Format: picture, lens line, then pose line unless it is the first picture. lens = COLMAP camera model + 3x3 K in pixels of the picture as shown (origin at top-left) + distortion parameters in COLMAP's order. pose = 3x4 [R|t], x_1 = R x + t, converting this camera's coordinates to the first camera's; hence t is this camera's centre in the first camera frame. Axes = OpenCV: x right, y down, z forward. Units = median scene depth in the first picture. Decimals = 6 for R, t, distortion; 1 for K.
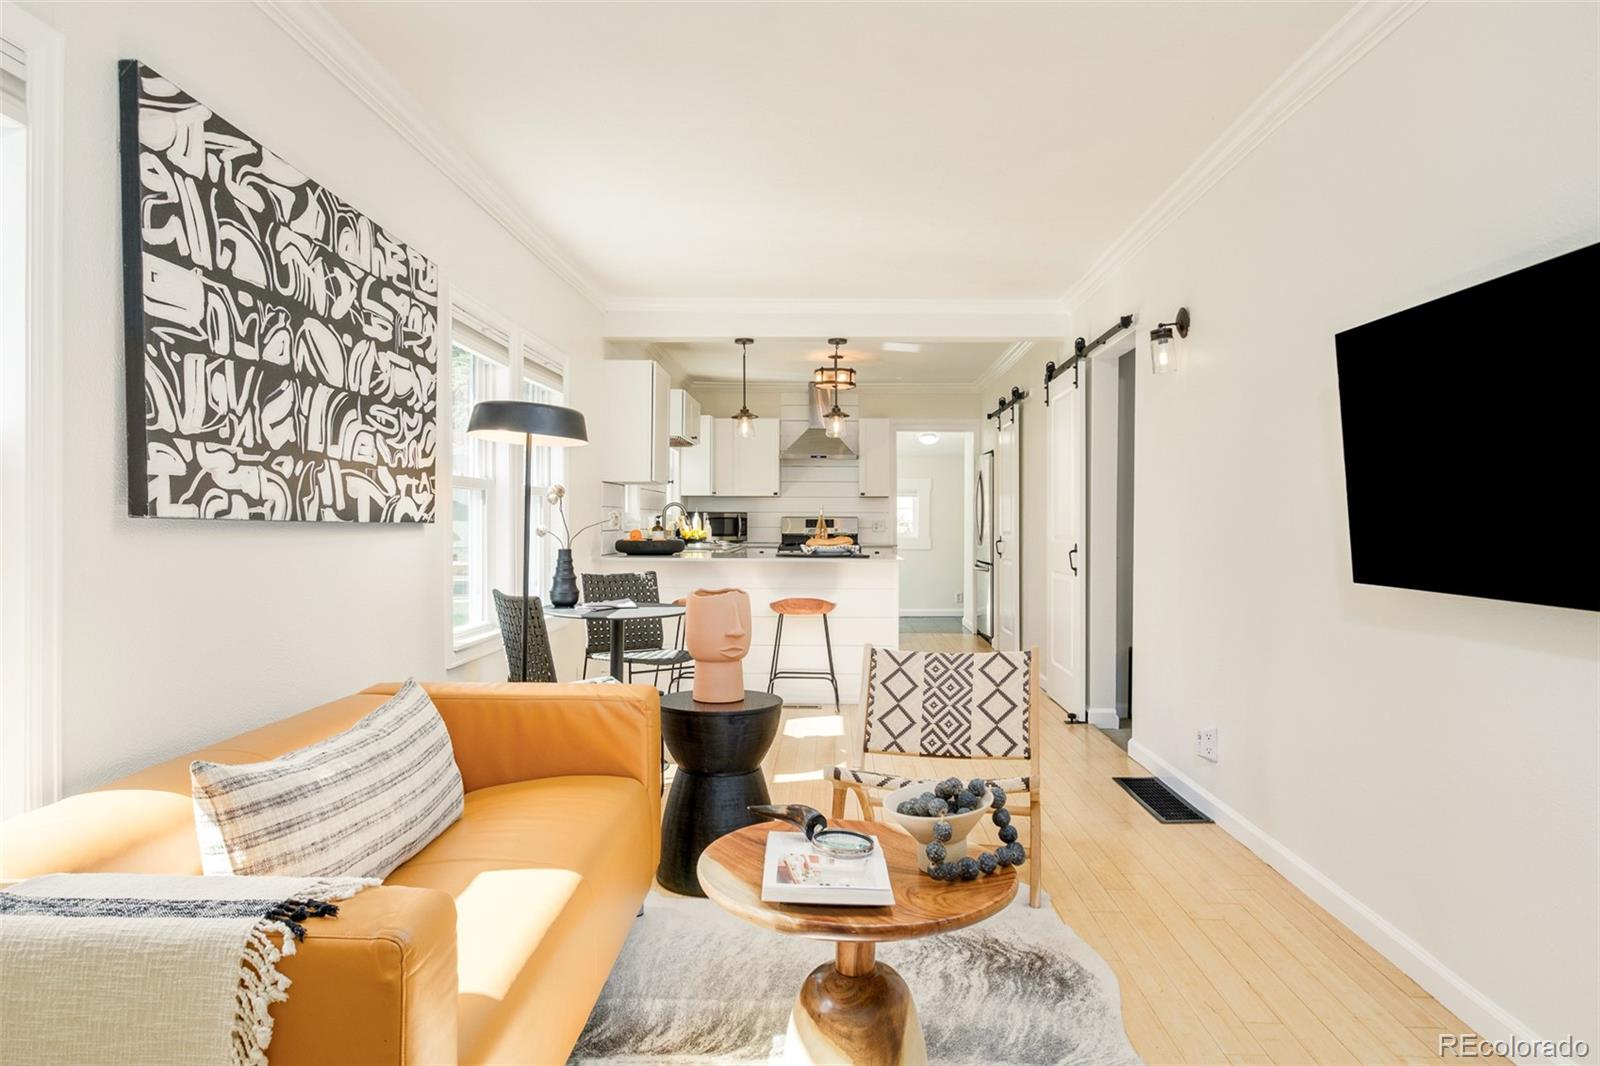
lens RADIAL K [[978.1, 0, 800.0], [0, 978.1, 533.0], [0, 0, 1]] dist [-0.007325, 0.003167]
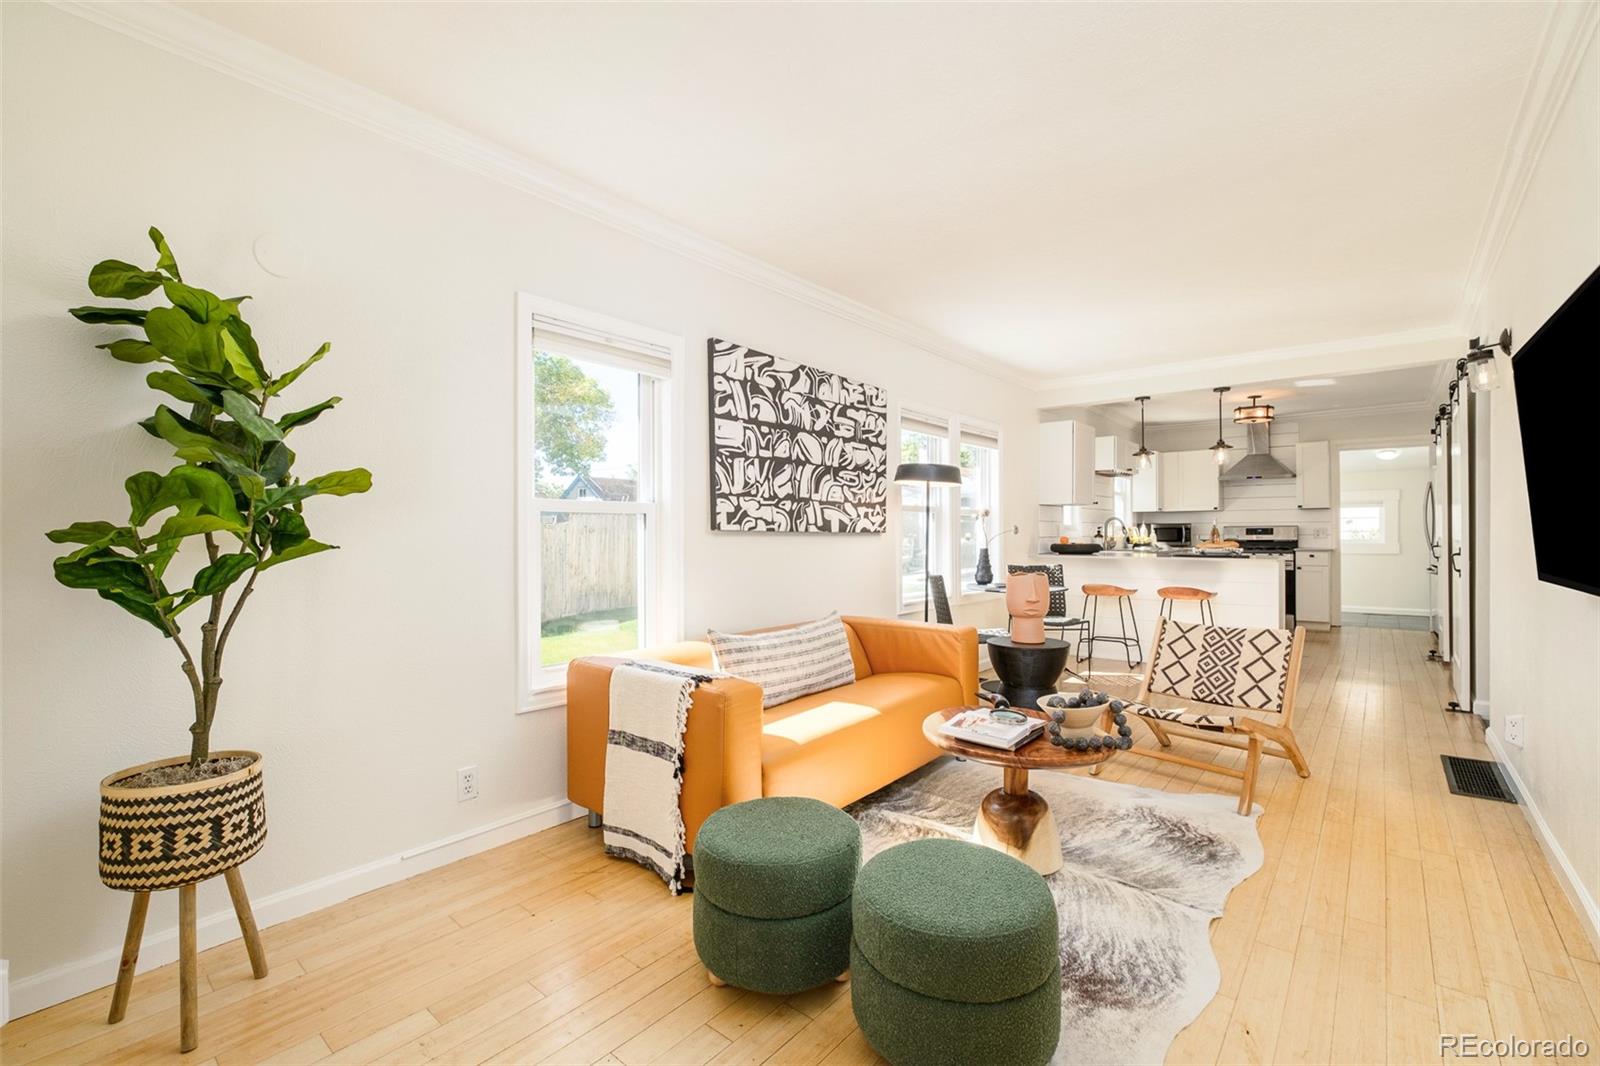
lens RADIAL K [[689.8, 0, 793.1], [0, 689.8, 534.2], [0, 0, 1]] dist [-0.005962, -0.000127]
pose [[0.780620, -0.006457, -0.624973, 0.355033], [0.000421, 0.999952, -0.009805, 0.006671], [0.625006, 0.007391, 0.780585, -0.126532]]
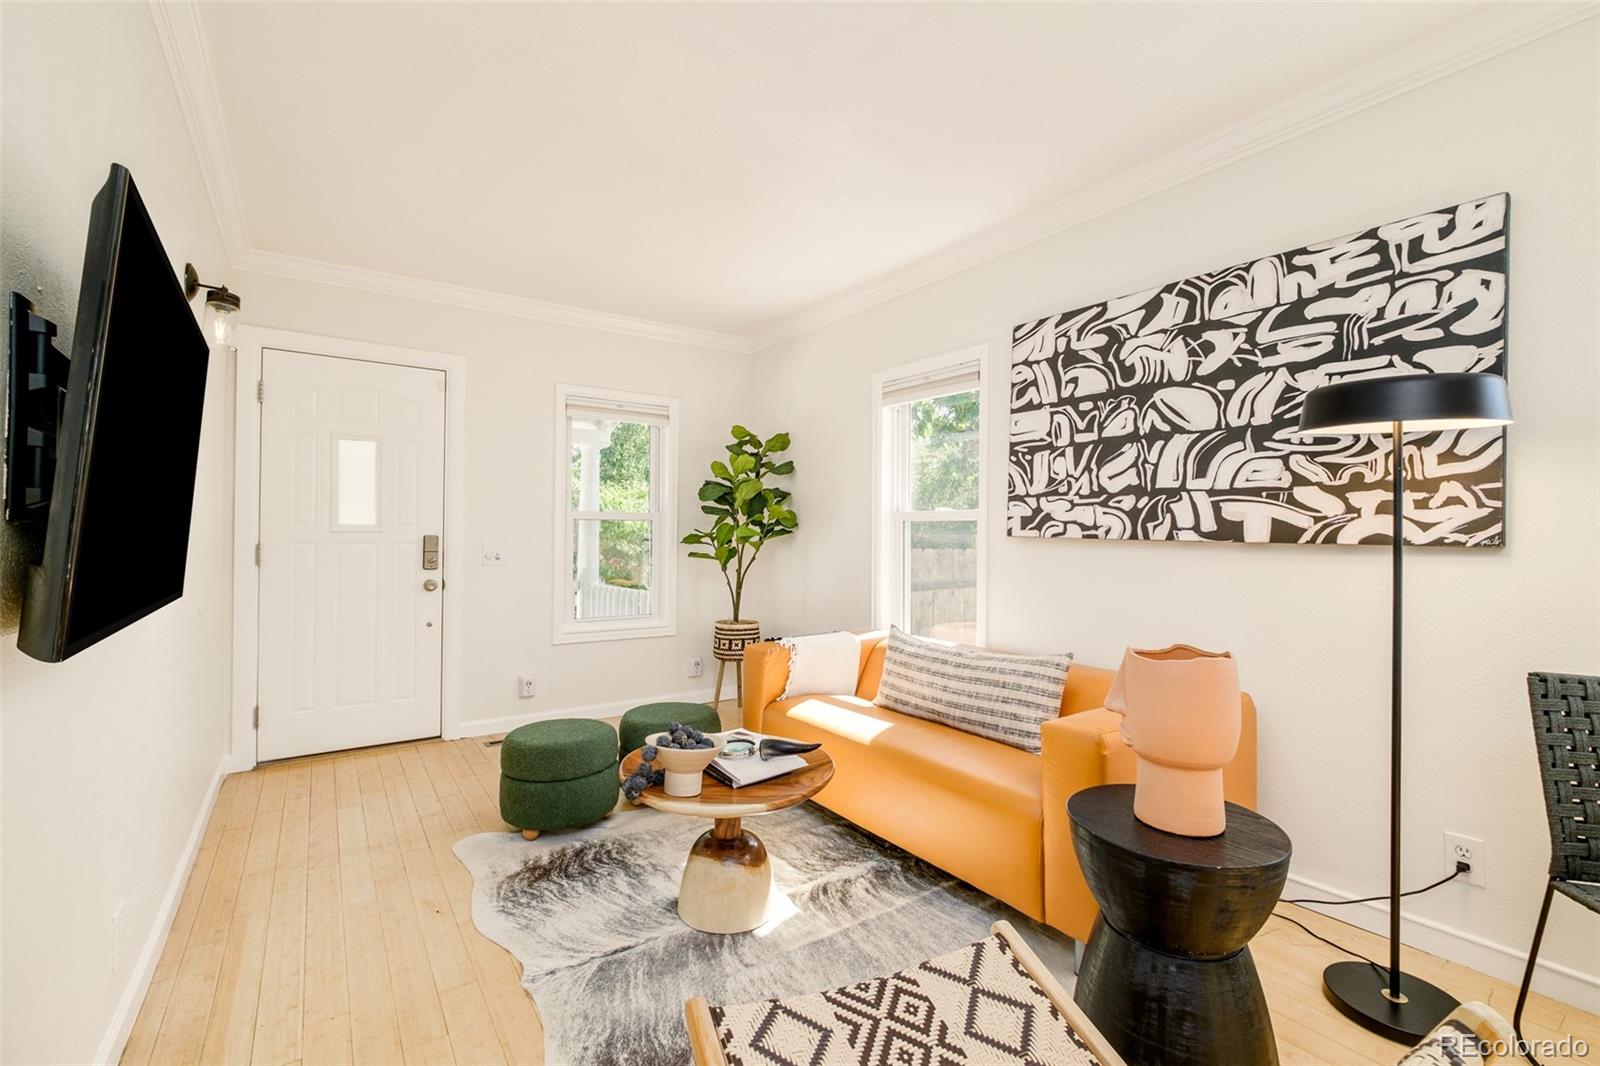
lens RADIAL K [[694.4, 0, 794.1], [0, 694.4, 529.6], [0, 0, 1]] dist [-0.002748, -0.000703]
pose [[-0.803475, -0.012153, -0.595215, 0.433568], [-0.017151, 0.999849, 0.002738, -0.019093], [0.595092, 0.012409, -0.803562, 1.345980]]
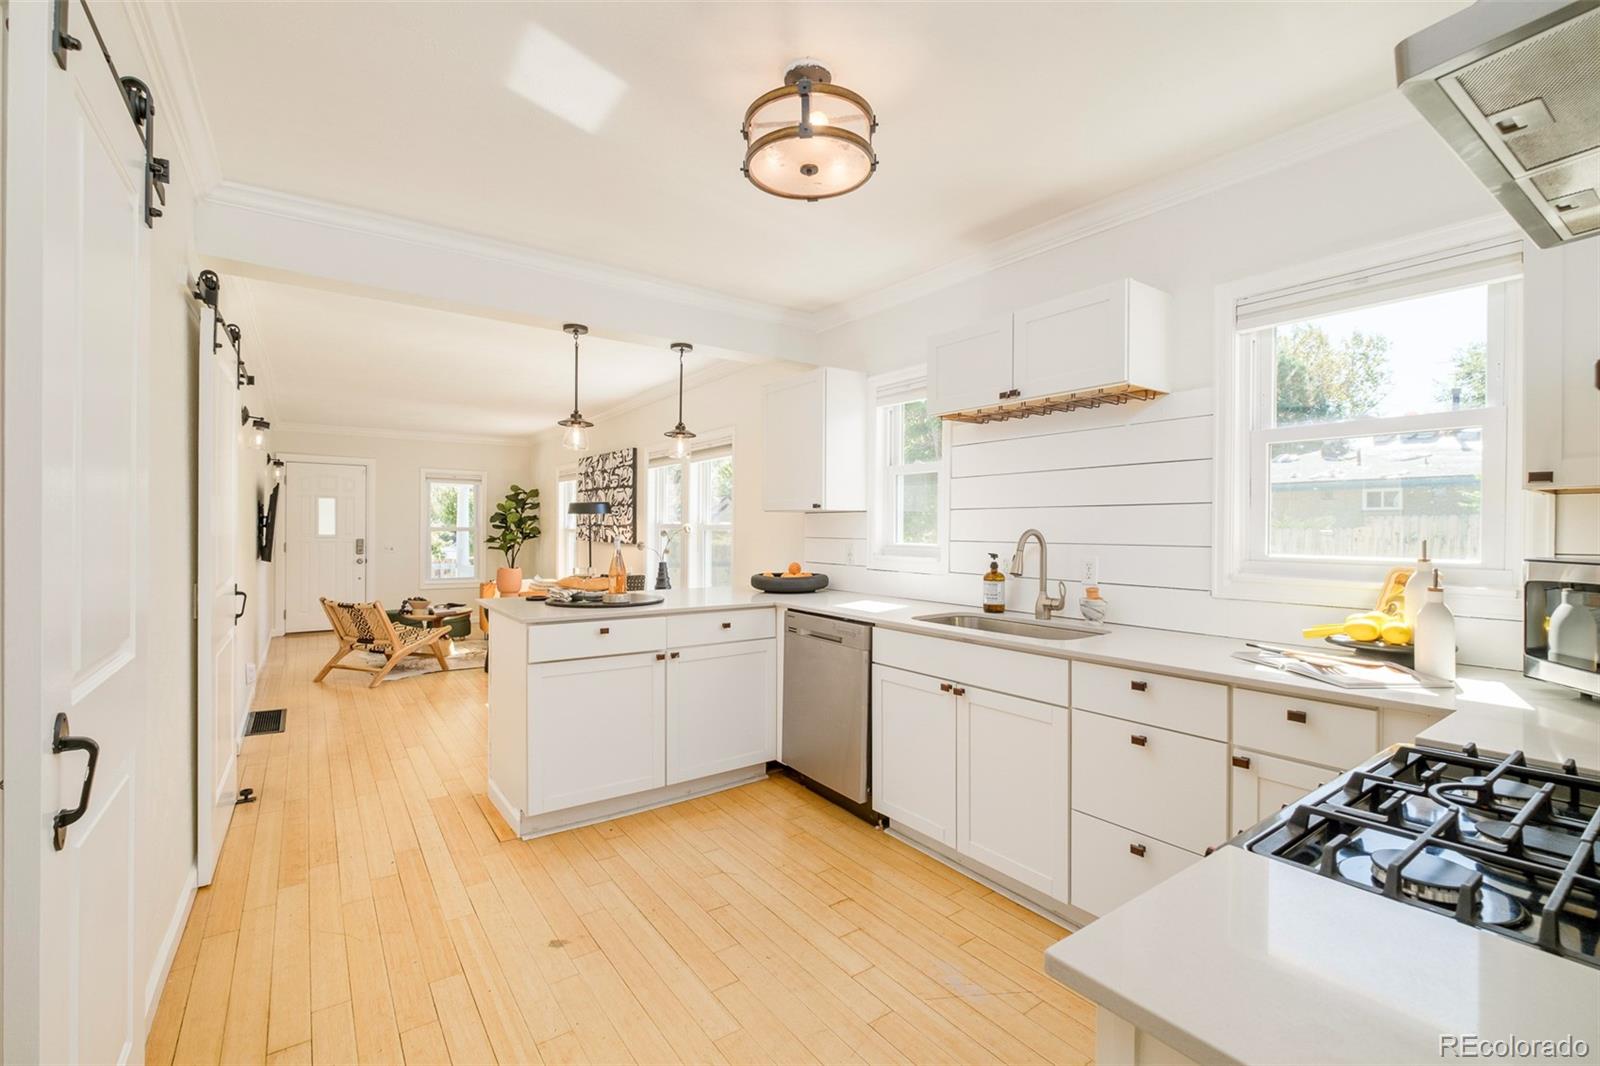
lens RADIAL K [[689.8, 0, 793.1], [0, 689.8, 534.2], [0, 0, 1]] dist [-0.005962, -0.000127]
pose [[-0.796070, -0.004036, -0.605191, 0.512708], [-0.016497, 0.999751, 0.015033, -0.089358], [0.604980, 0.021951, -0.795938, 3.388022]]
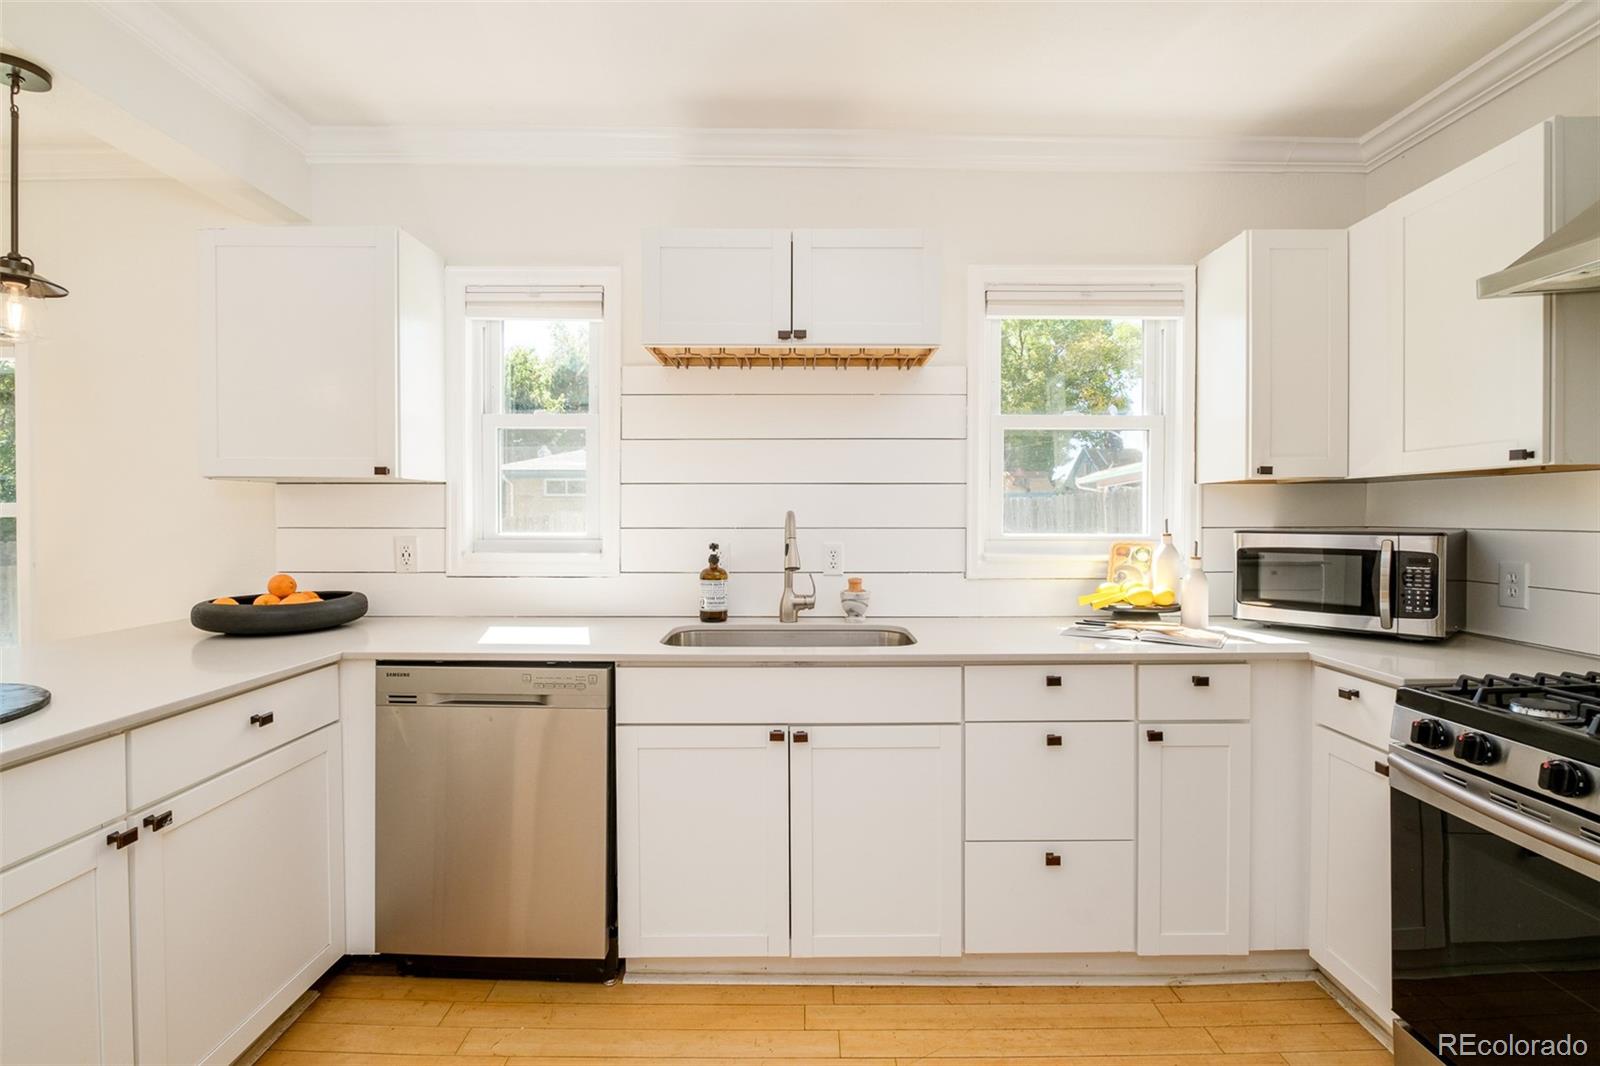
lens RADIAL K [[740.4, 0, 798.5], [0, 740.4, 527.1], [0, 0, 1]] dist [-0.006465, -0.000413]
pose [[0.031460, 0.010397, -0.999451, 0.485591], [-0.012474, 0.999872, 0.010009, -0.077251], [0.999427, 0.012153, 0.031586, 2.790773]]
